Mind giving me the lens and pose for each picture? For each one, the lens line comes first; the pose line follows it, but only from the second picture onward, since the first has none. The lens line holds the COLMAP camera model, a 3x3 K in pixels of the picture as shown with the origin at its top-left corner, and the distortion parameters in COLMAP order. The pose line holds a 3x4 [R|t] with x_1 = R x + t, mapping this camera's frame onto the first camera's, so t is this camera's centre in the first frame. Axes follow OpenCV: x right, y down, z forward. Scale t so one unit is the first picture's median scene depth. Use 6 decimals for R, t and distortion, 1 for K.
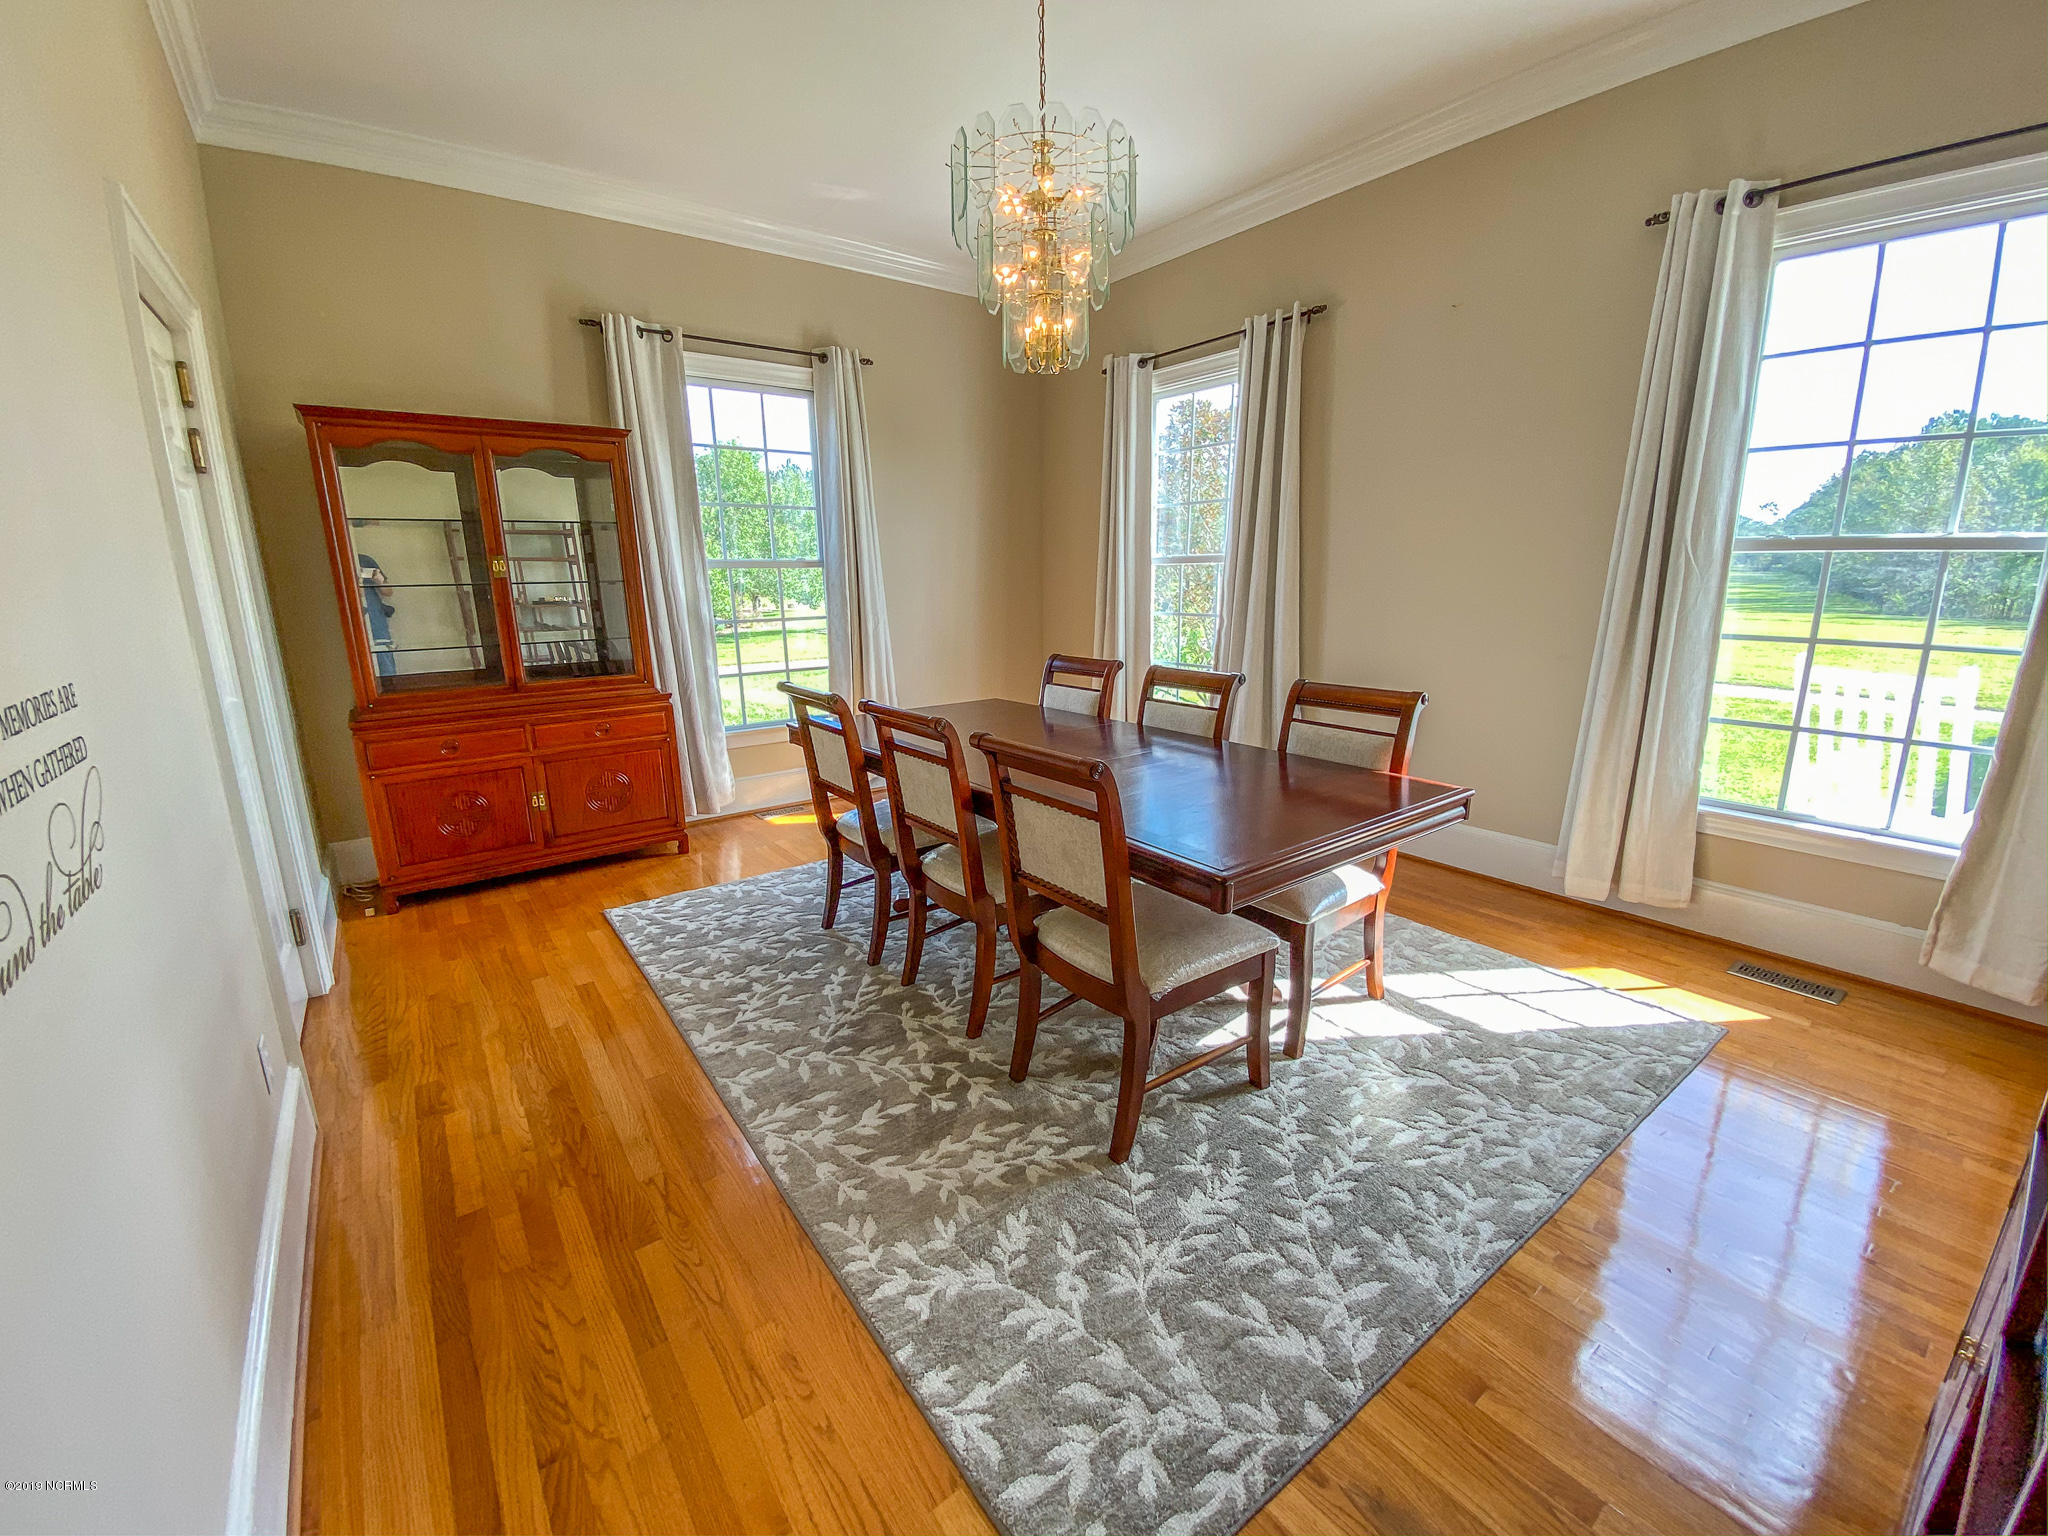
lens RADIAL K [[840.9, 0, 1024.0], [0, 840.9, 768.0], [0, 0, 1]] dist [0.000513, -0.013888]
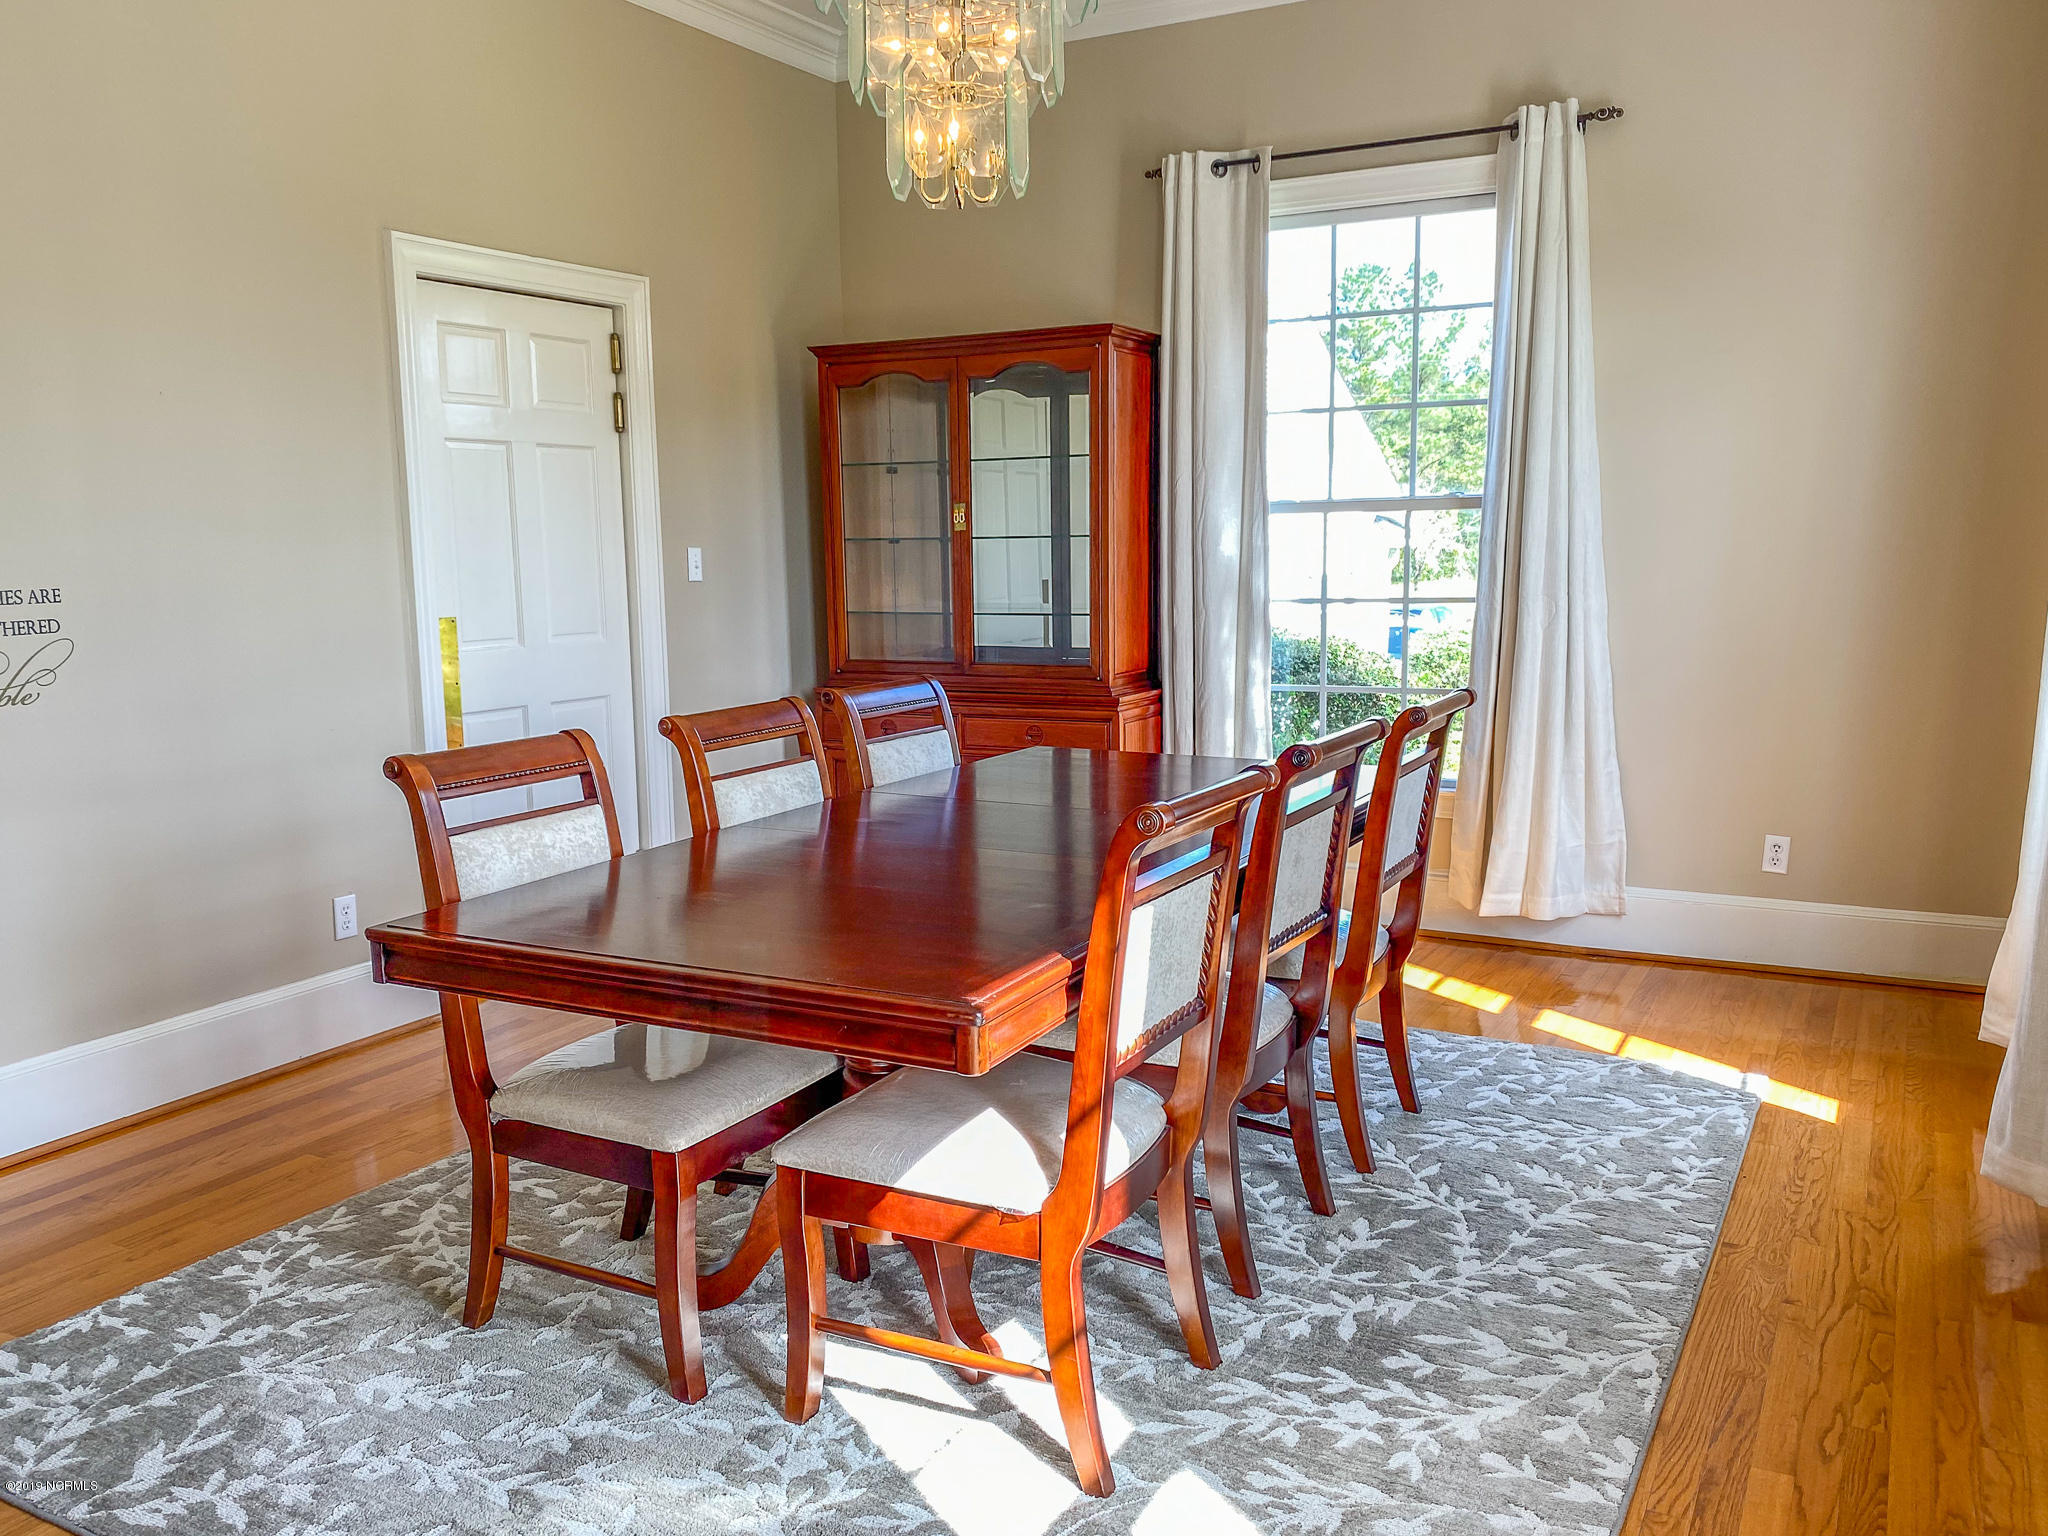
lens RADIAL K [[1661.7, 0, 1028.0], [0, 1661.7, 794.1], [0, 0, 1]] dist [-0.005529, 0.048469]
pose [[0.408431, 0.157375, -0.899120, 1.238857], [-0.193874, 0.977507, 0.083026, -0.172067], [0.891962, 0.140406, 0.429755, 0.572188]]
